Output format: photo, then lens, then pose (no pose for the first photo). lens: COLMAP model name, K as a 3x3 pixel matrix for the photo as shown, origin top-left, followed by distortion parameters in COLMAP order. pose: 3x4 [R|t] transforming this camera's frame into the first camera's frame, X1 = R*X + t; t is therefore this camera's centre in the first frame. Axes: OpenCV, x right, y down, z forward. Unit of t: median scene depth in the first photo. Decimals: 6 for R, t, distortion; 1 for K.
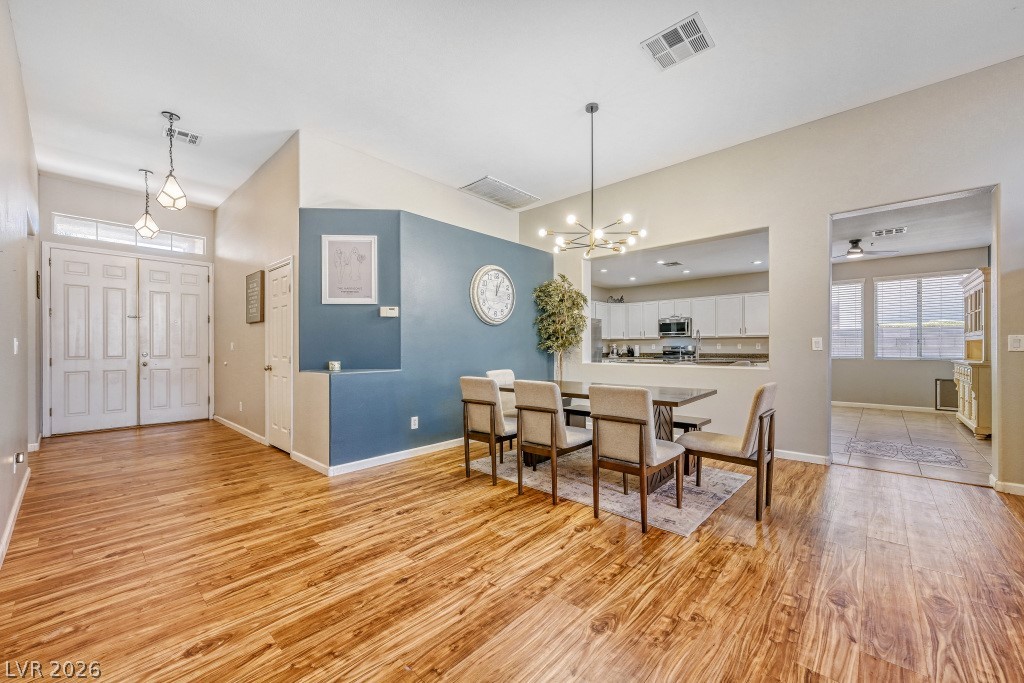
lens RADIAL K [[400.7, 0, 513.4], [0, 400.7, 348.2], [0, 0, 1]] dist [-0.000218, 0.000754]
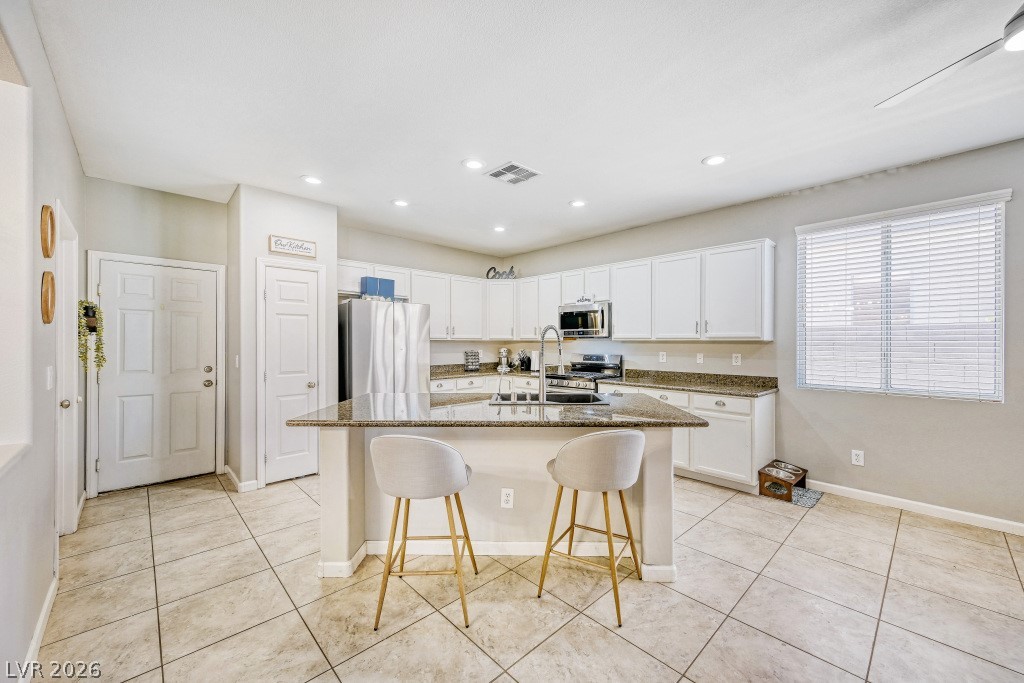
lens RADIAL K [[400.7, 0, 516.3], [0, 400.7, 340.6], [0, 0, 1]] dist [-0.000218, 0.000754]
pose [[0.997850, 0.002787, -0.065482, 0.657716], [-0.002967, 0.999992, -0.002647, -0.043864], [0.065474, 0.002836, 0.997850, 0.876889]]
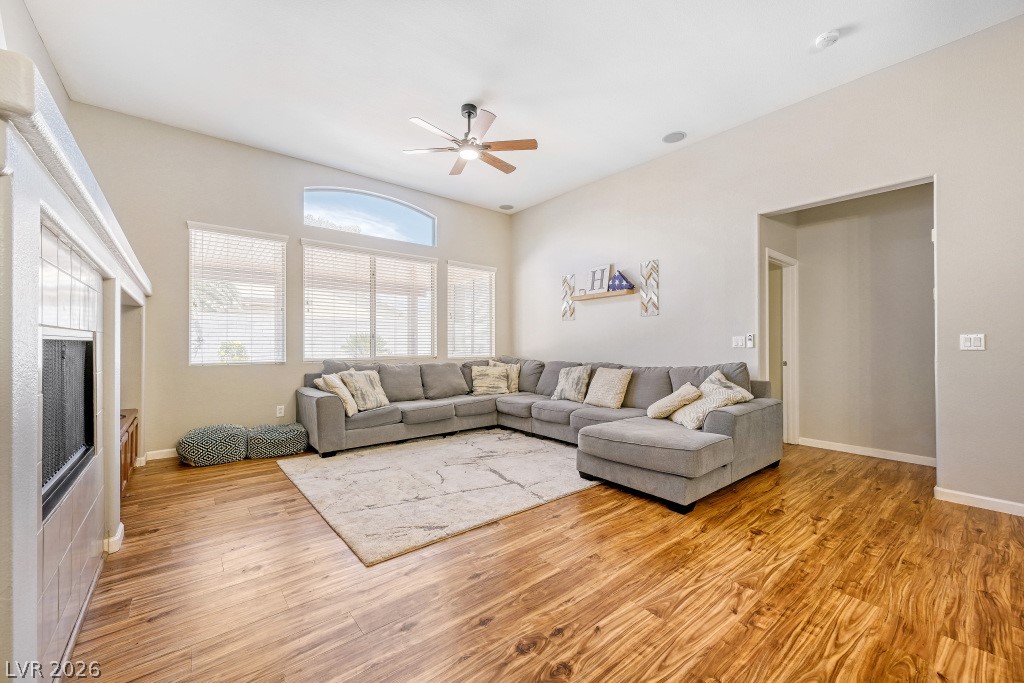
lens RADIAL K [[400.7, 0, 520.8], [0, 400.7, 341.1], [0, 0, 1]] dist [-0.000218, 0.000754]
pose [[-0.990420, 0.001735, 0.138074, 0.512712], [0.001286, 0.999994, -0.003341, -0.003121], [-0.138079, -0.003131, -0.990416, 0.627237]]
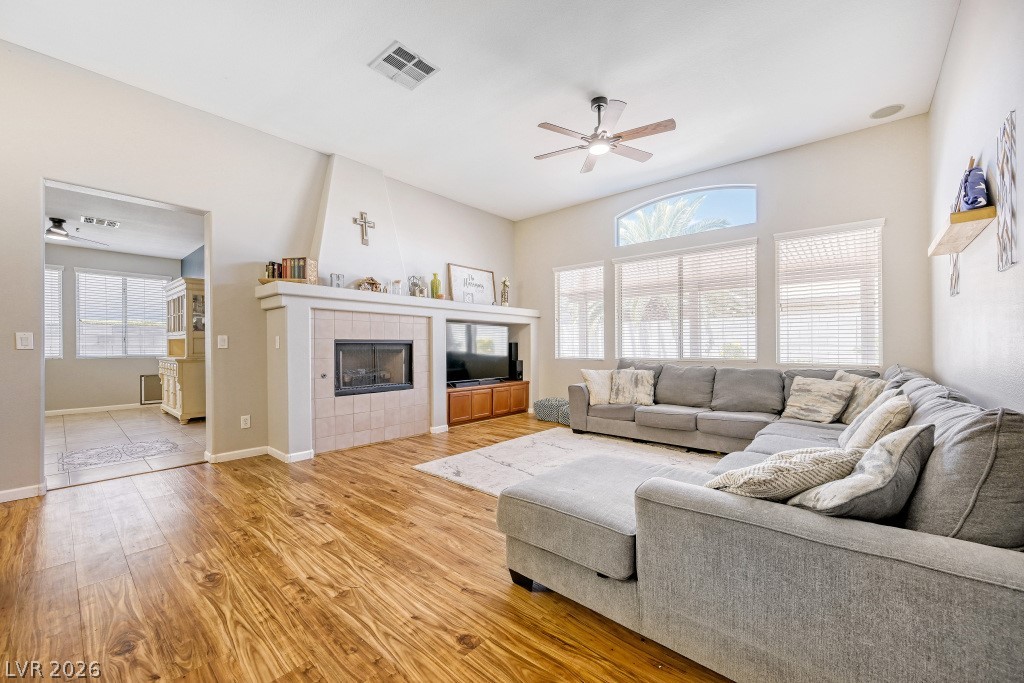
lens RADIAL K [[400.7, 0, 509.7], [0, 400.7, 344.3], [0, 0, 1]] dist [-0.000218, 0.000754]
pose [[-0.018208, 0.002154, 0.999832, -0.015567], [0.002247, 0.999995, -0.002114, -0.000059], [-0.999832, 0.002208, -0.018213, 0.074360]]
